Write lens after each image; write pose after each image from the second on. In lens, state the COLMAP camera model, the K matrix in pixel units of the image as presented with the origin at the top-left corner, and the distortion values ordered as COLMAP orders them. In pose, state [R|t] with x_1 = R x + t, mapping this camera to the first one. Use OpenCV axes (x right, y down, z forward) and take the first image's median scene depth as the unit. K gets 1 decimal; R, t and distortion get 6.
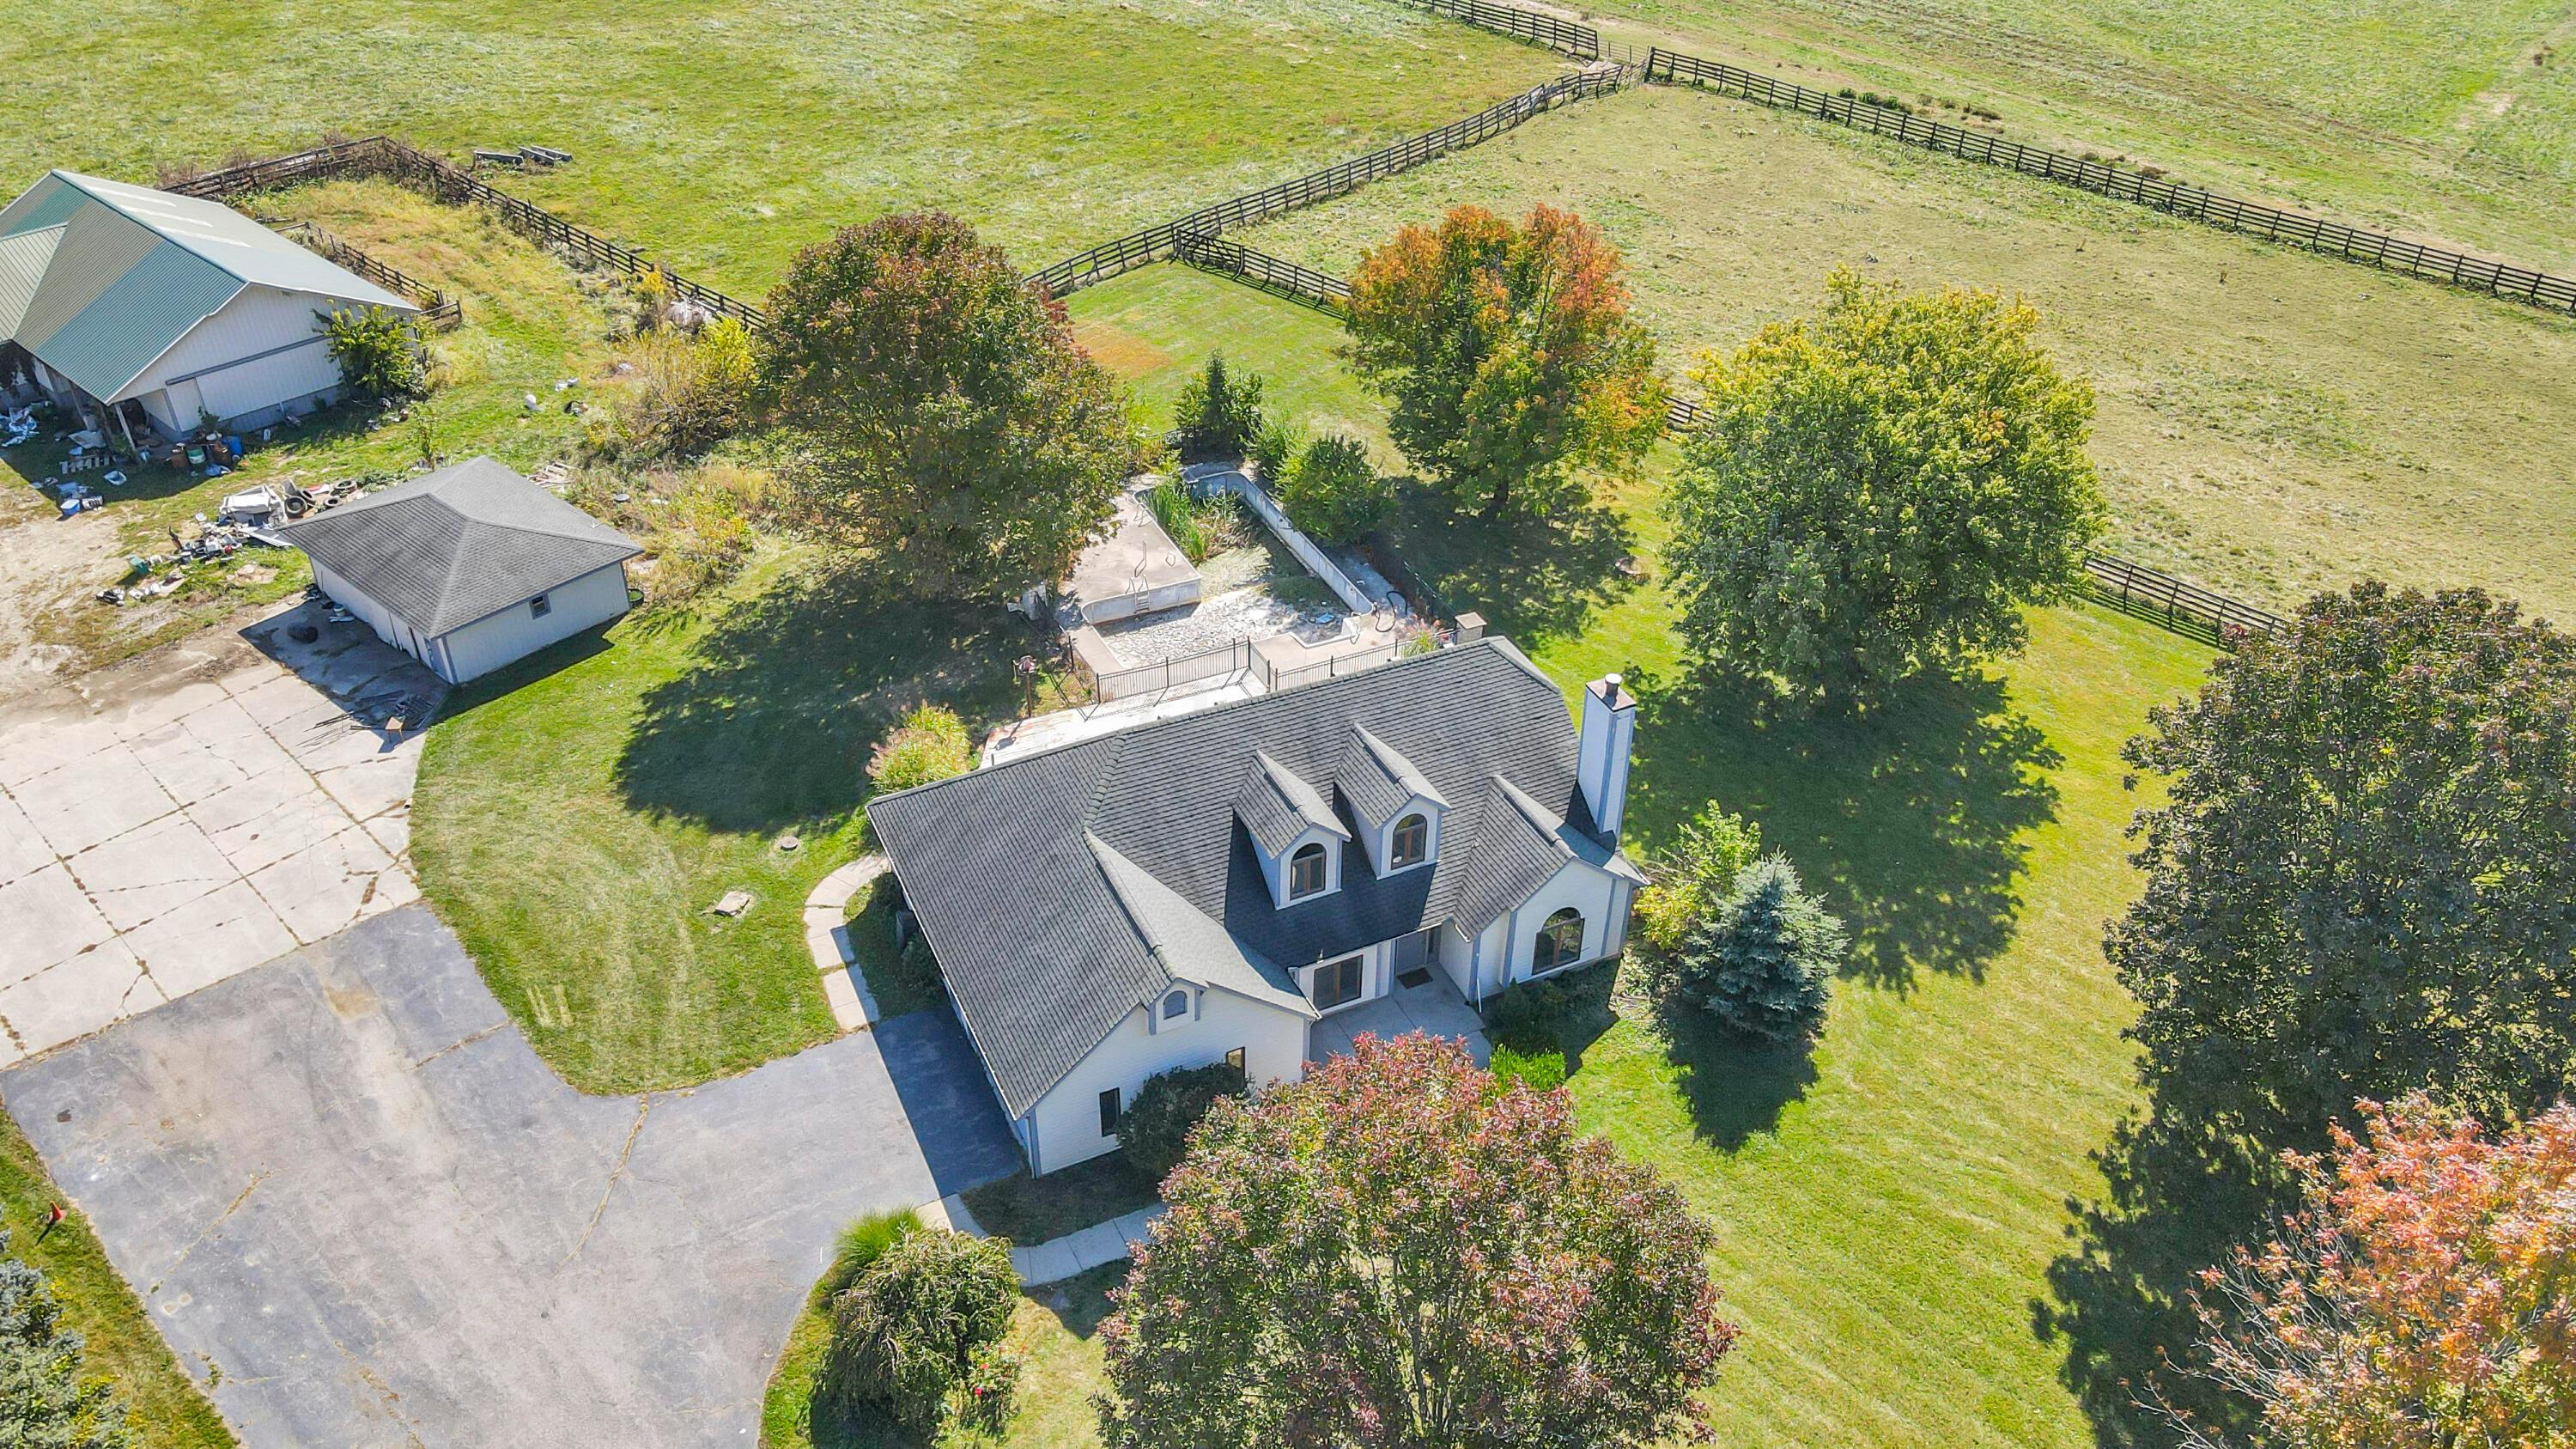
lens RADIAL K [[1898.3, 0, 1288.4], [0, 1898.3, 710.8], [0, 0, 1]] dist [0.005500, 0.025159]
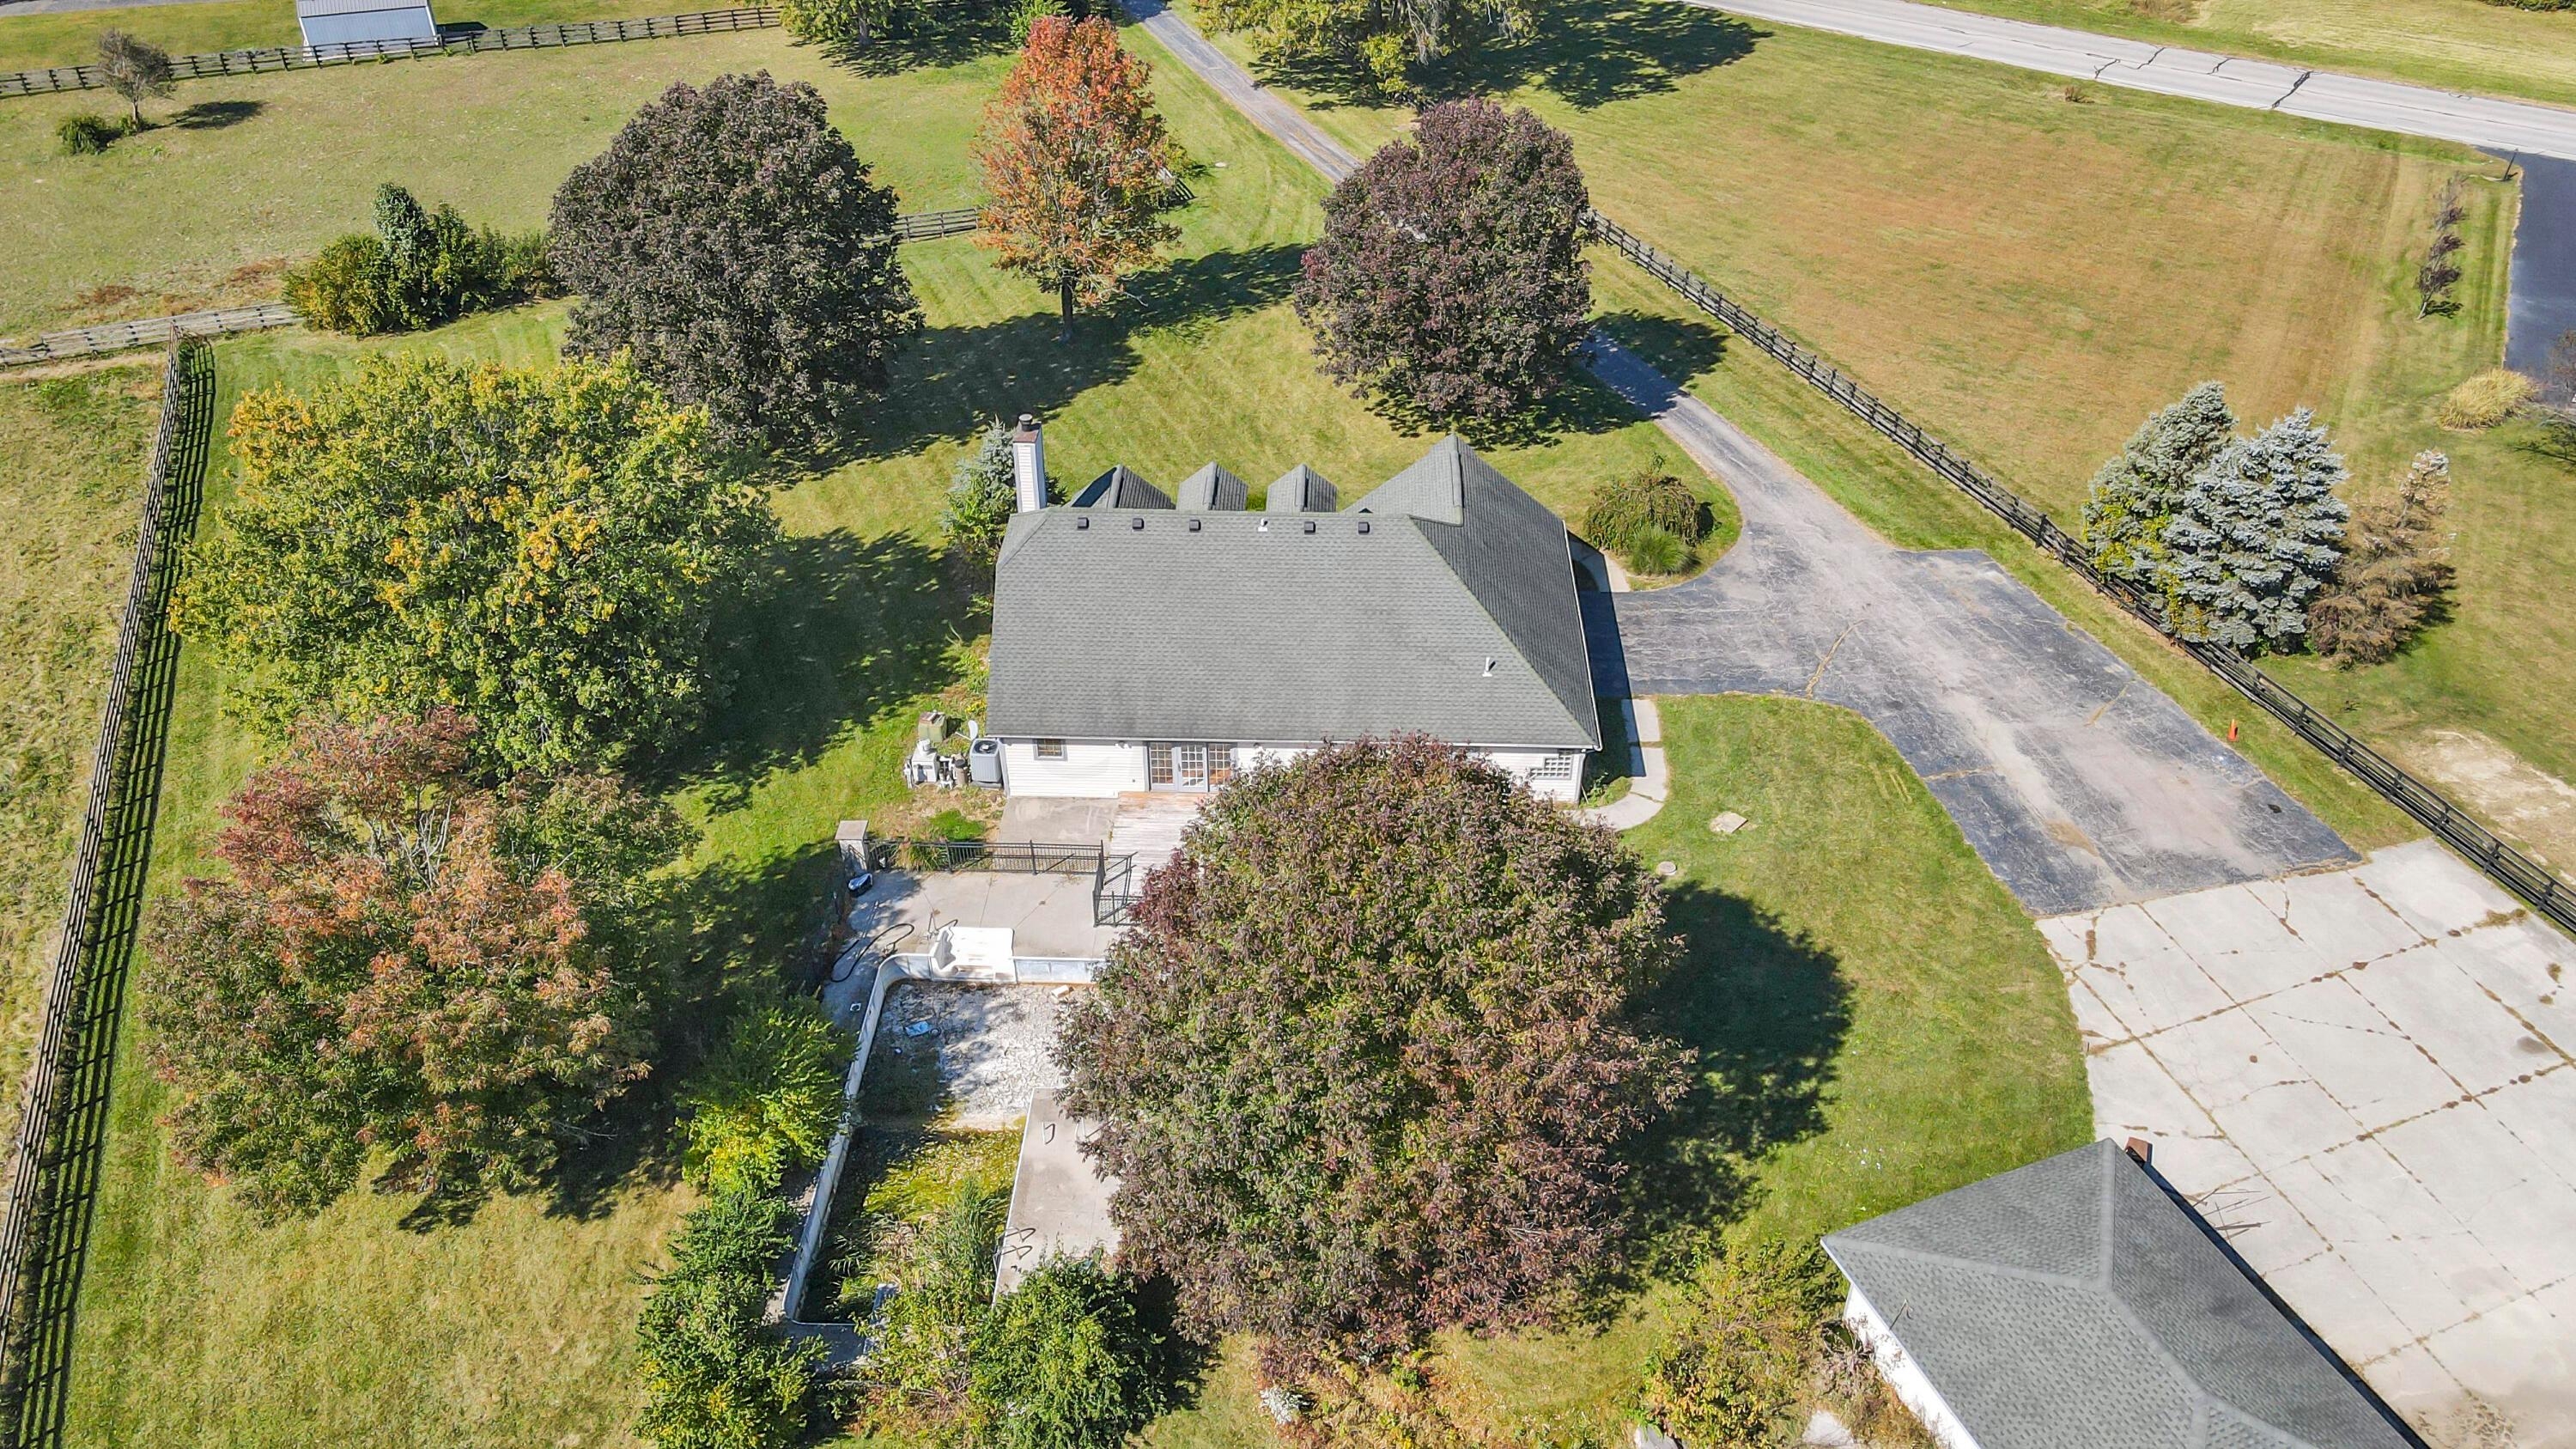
lens RADIAL K [[1898.3, 0, 1288.4], [0, 1898.3, 710.8], [0, 0, 1]] dist [0.005500, 0.025159]
pose [[-0.888333, -0.283252, 0.361432, -0.341250], [0.248948, 0.364319, 0.897383, -0.722733], [-0.385863, 0.887153, -0.253122, 1.018335]]
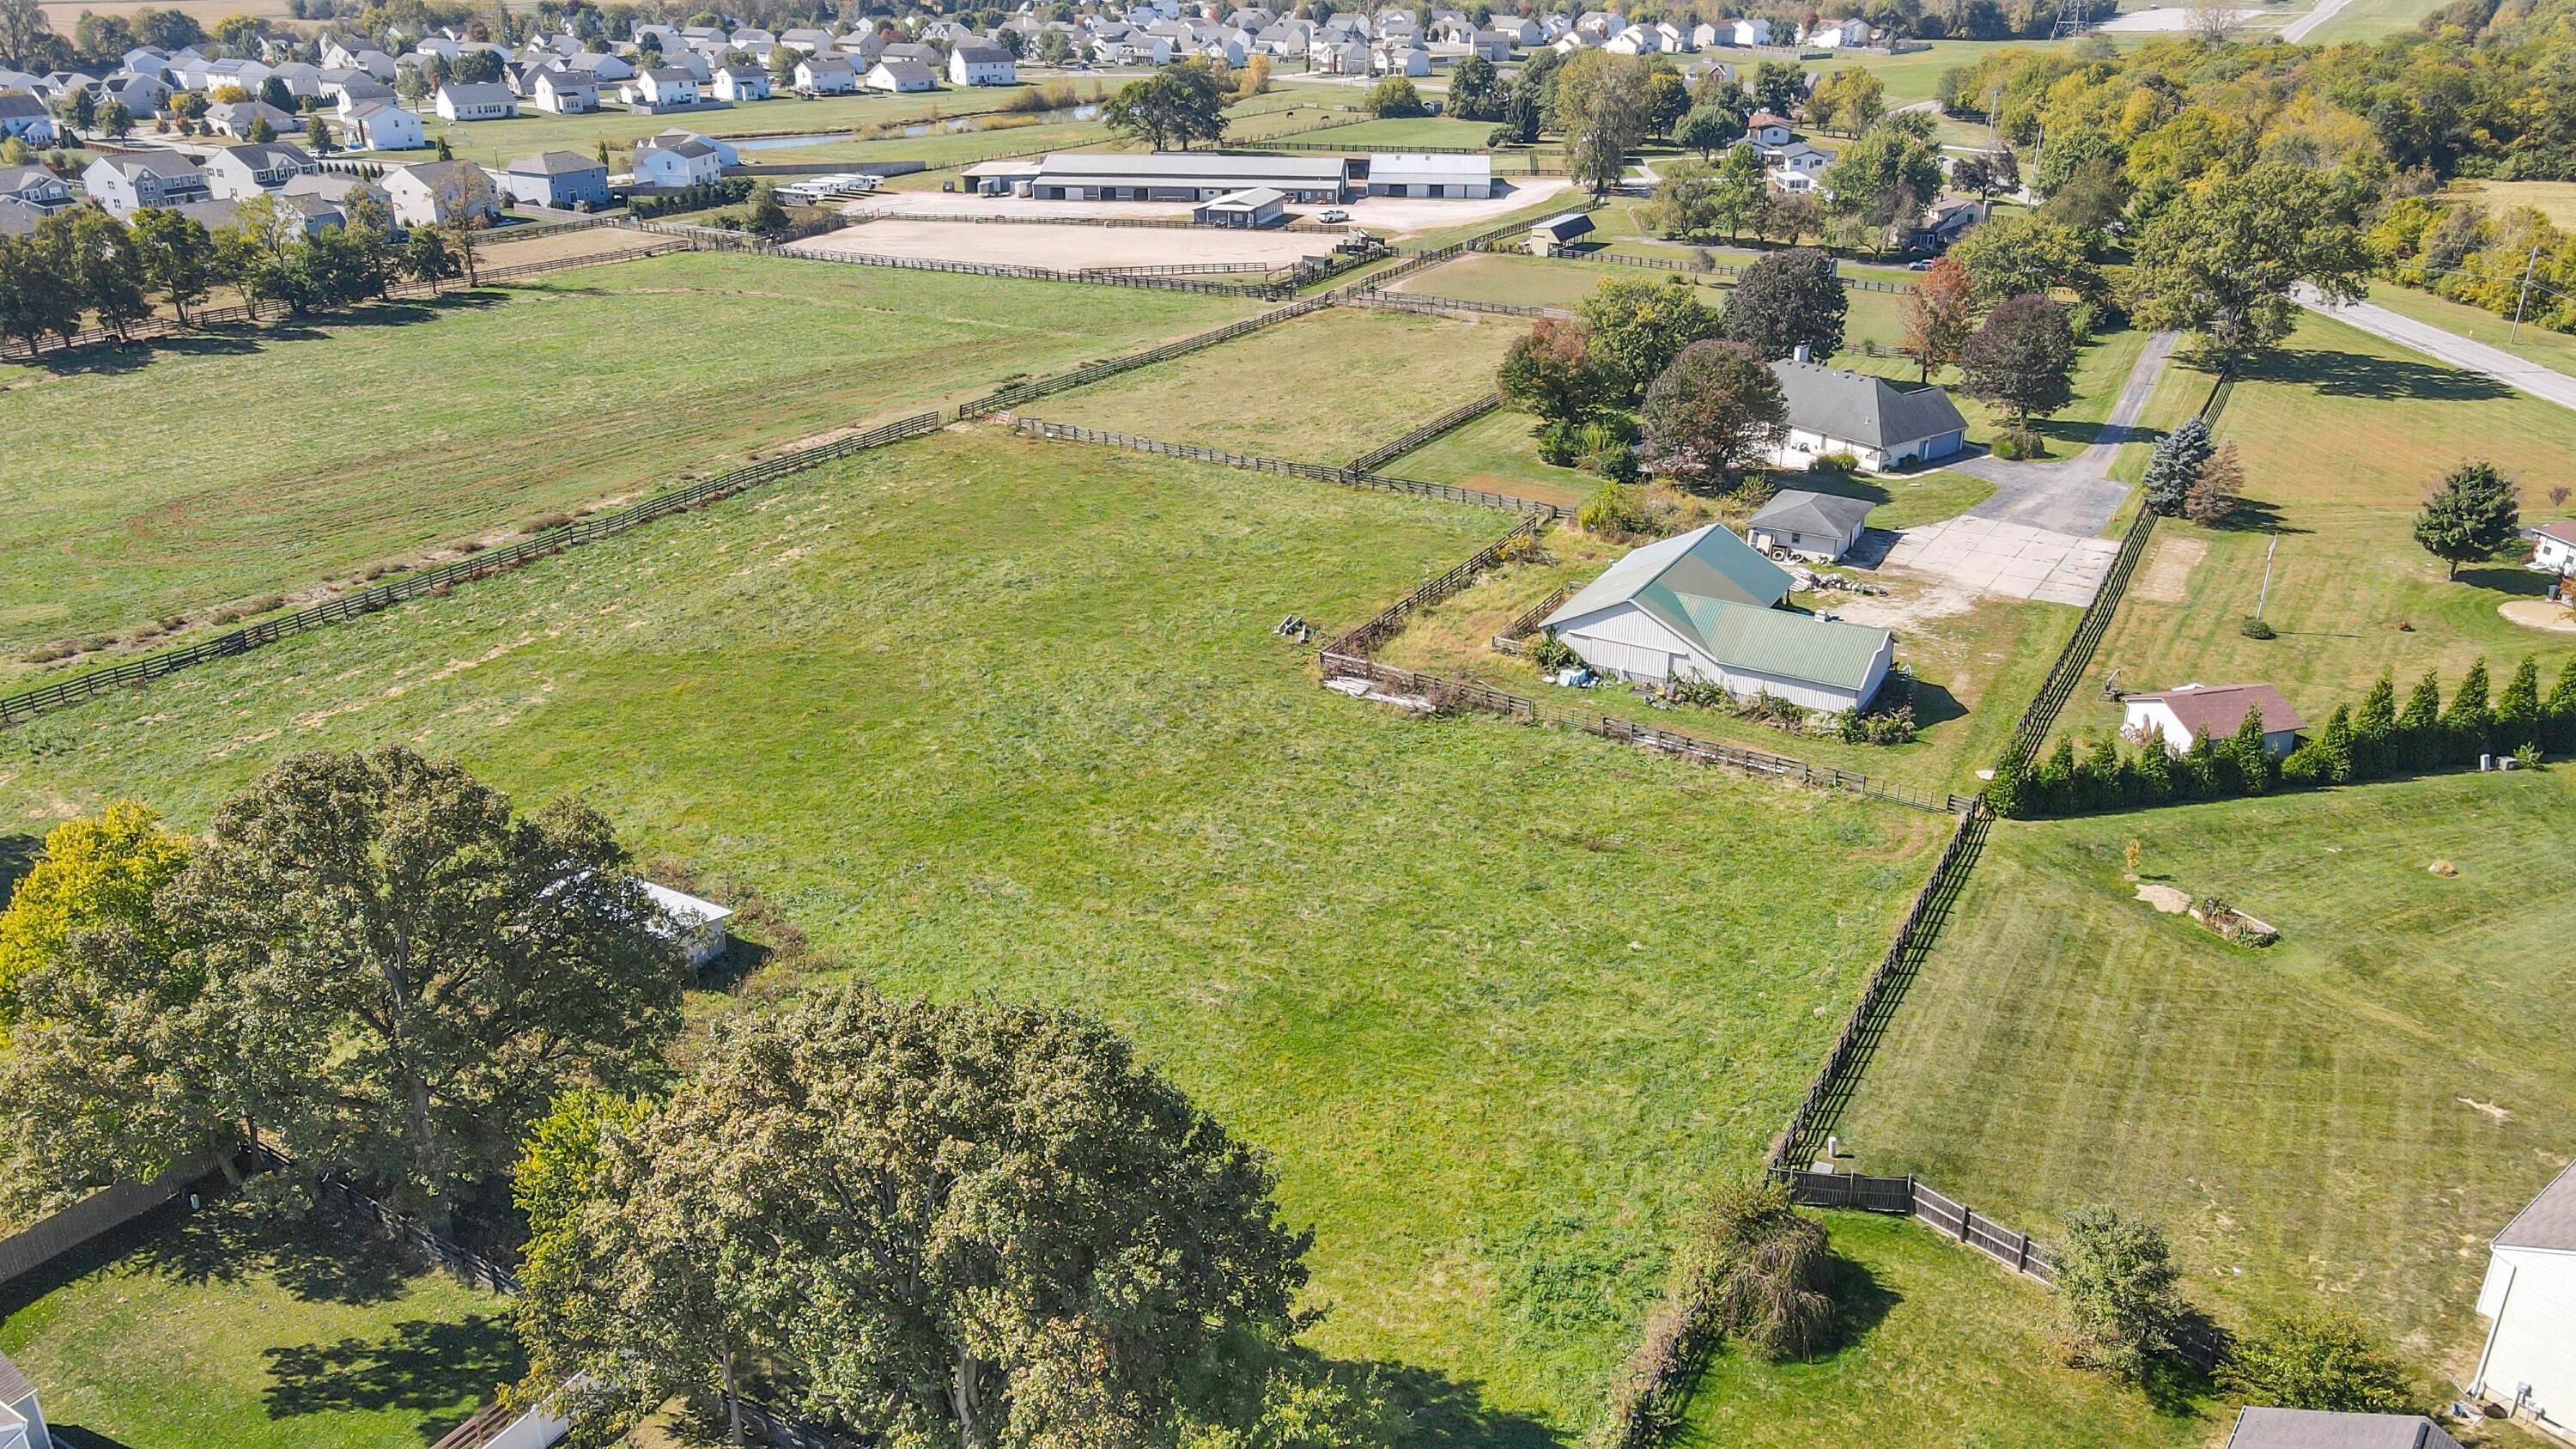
lens RADIAL K [[1891.3, 0, 1288.0], [0, 1891.3, 724.5], [0, 0, 1]] dist [-0.003993, 0.046490]
pose [[-0.194627, -0.406783, 0.892551, -2.388502], [0.552990, 0.706053, 0.442370, -1.238622], [-0.810137, 0.579669, 0.087530, 1.404747]]
